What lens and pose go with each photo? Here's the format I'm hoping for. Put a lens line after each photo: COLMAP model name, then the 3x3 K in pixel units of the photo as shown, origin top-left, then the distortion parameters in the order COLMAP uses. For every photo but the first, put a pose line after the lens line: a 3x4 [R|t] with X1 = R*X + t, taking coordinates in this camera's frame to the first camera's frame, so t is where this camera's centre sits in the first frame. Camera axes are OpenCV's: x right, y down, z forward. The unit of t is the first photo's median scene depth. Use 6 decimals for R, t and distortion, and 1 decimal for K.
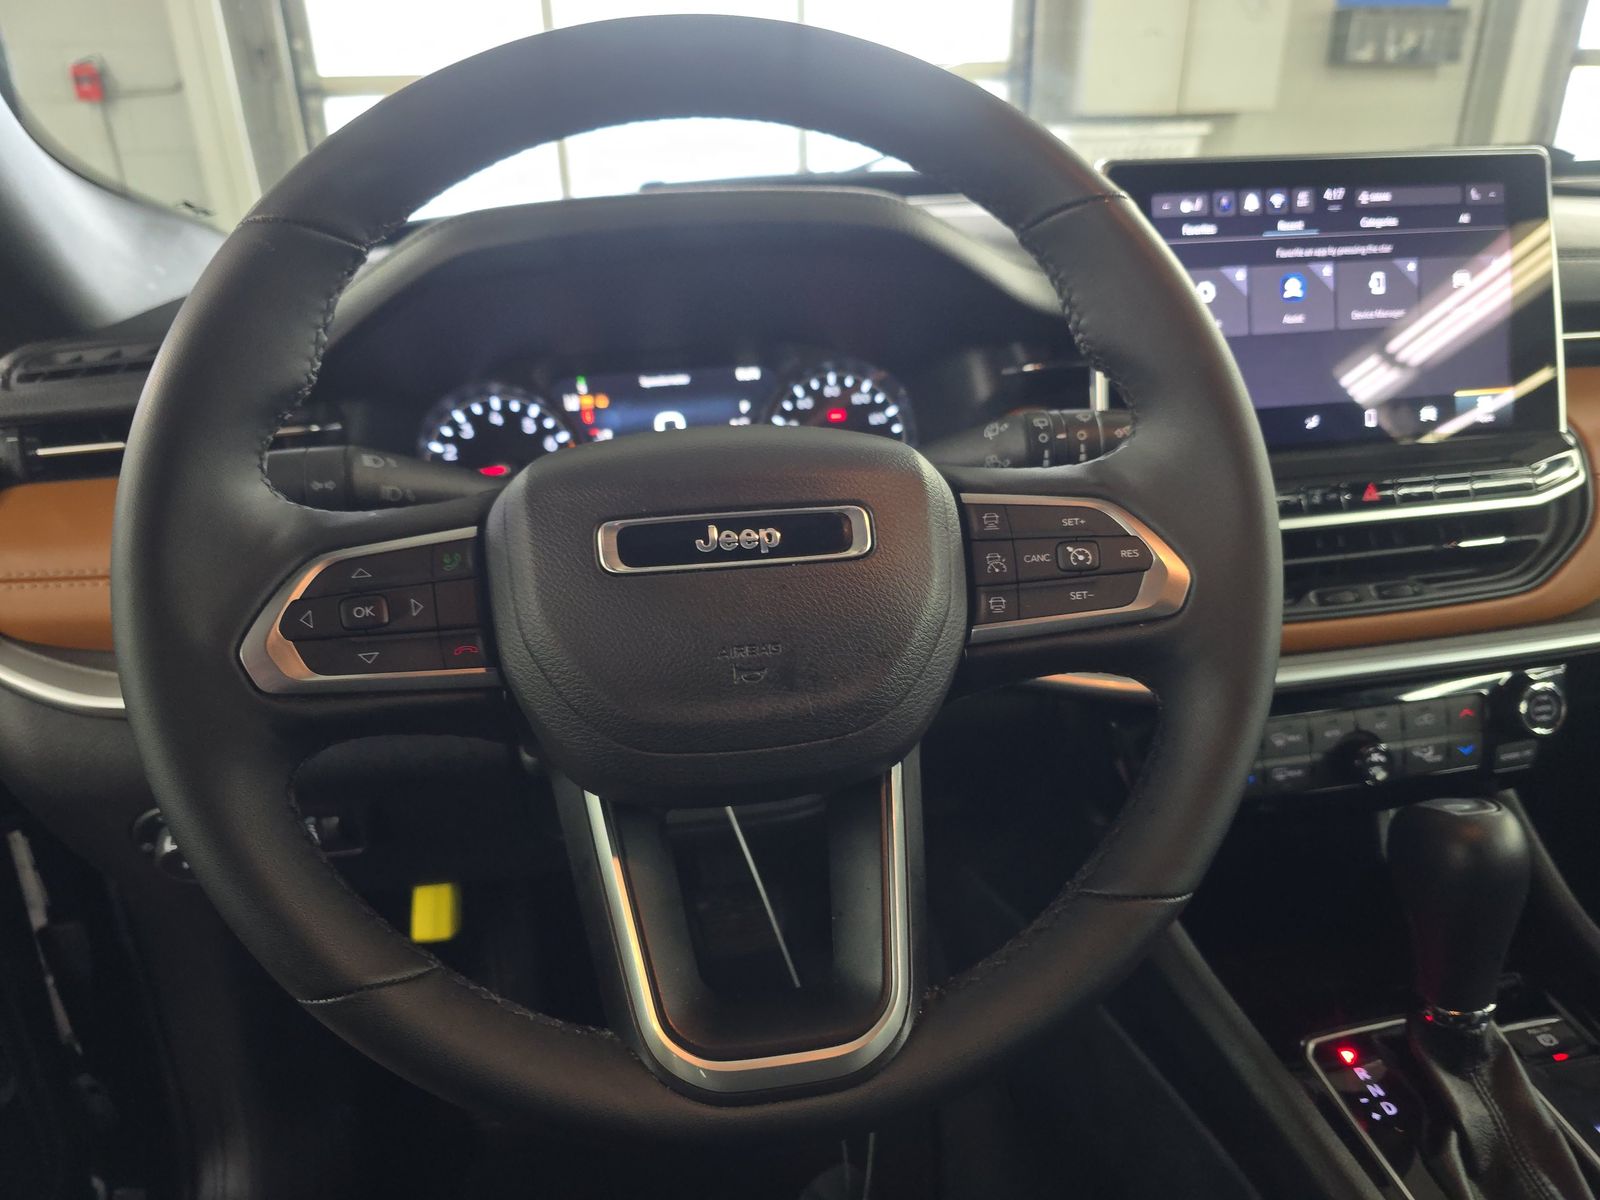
lens RADIAL K [[1092.7, 0, 805.4], [0, 1092.7, 606.4], [0, 0, 1]] dist [0.006317, -0.003167]
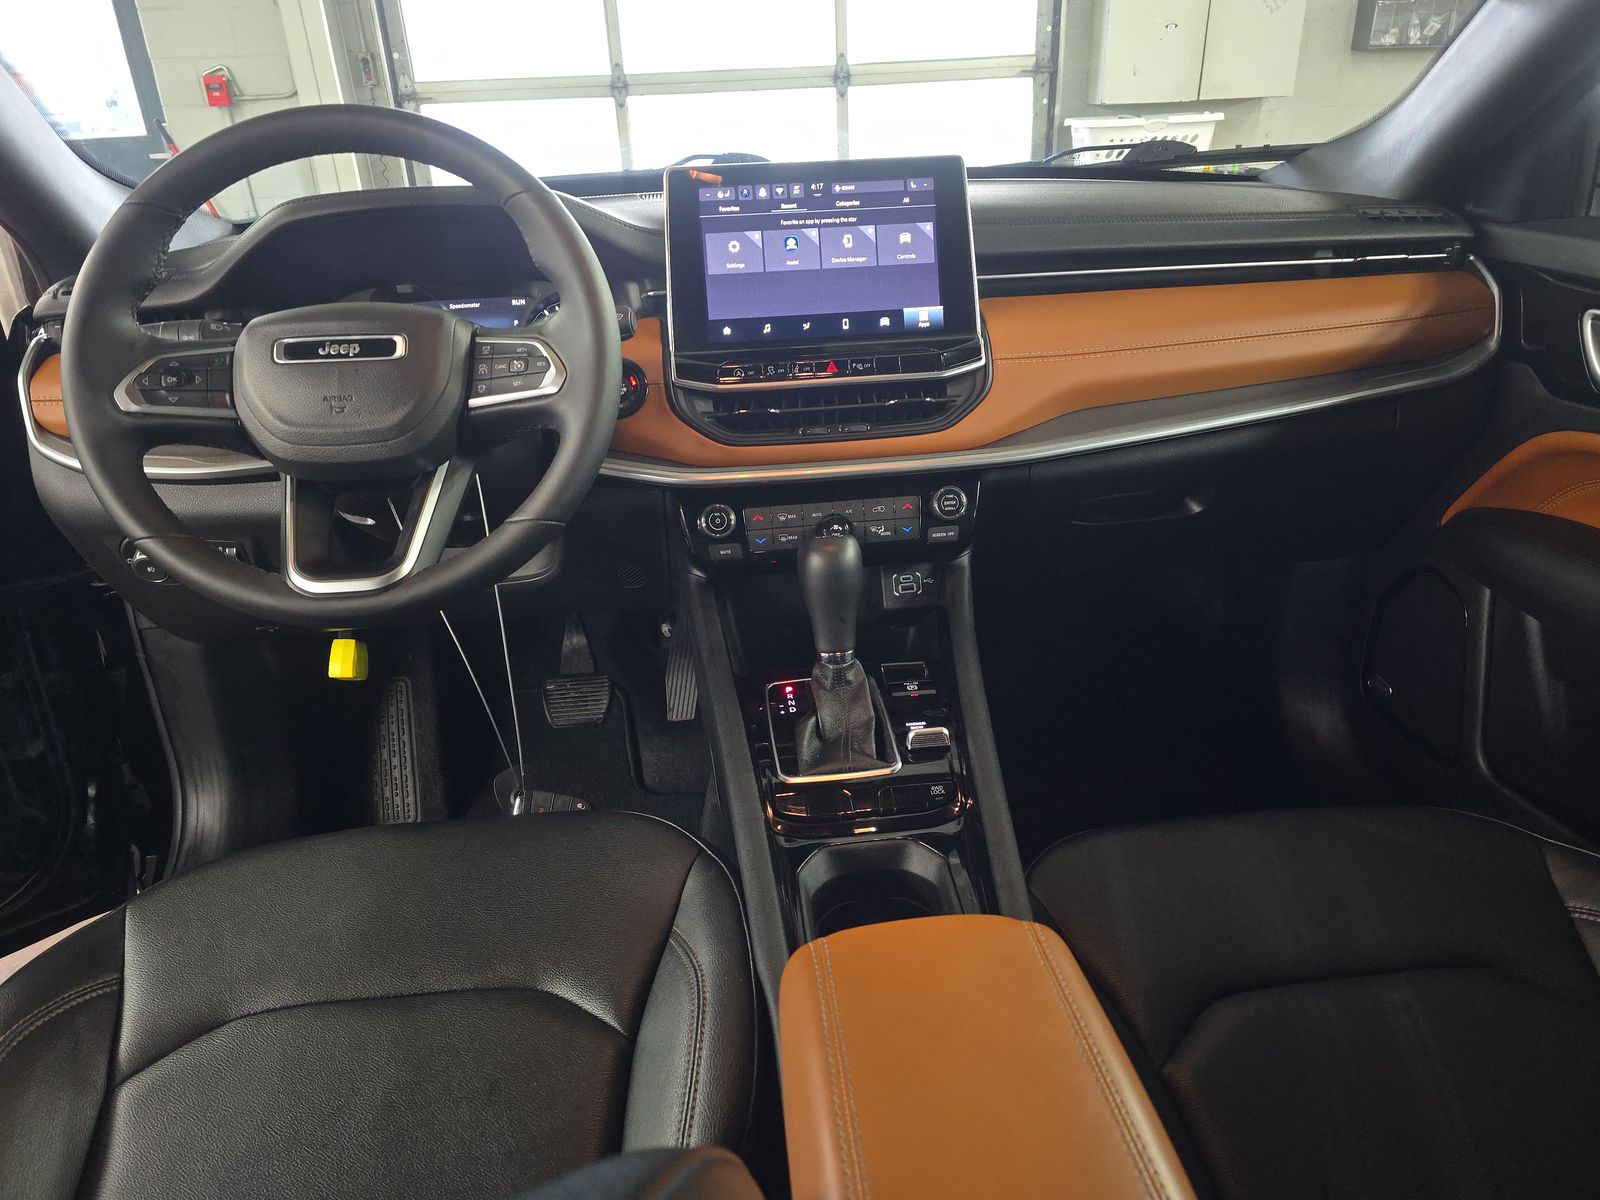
lens RADIAL K [[1045.5, 0, 800.0], [0, 1045.5, 600.0], [0, 0, 1]] dist [0.026130, -0.005394]
pose [[0.996433, 0.019688, -0.082059, 0.599015], [-0.018415, 0.999699, 0.016242, 0.223725], [0.082354, -0.014673, 0.996495, -0.594348]]
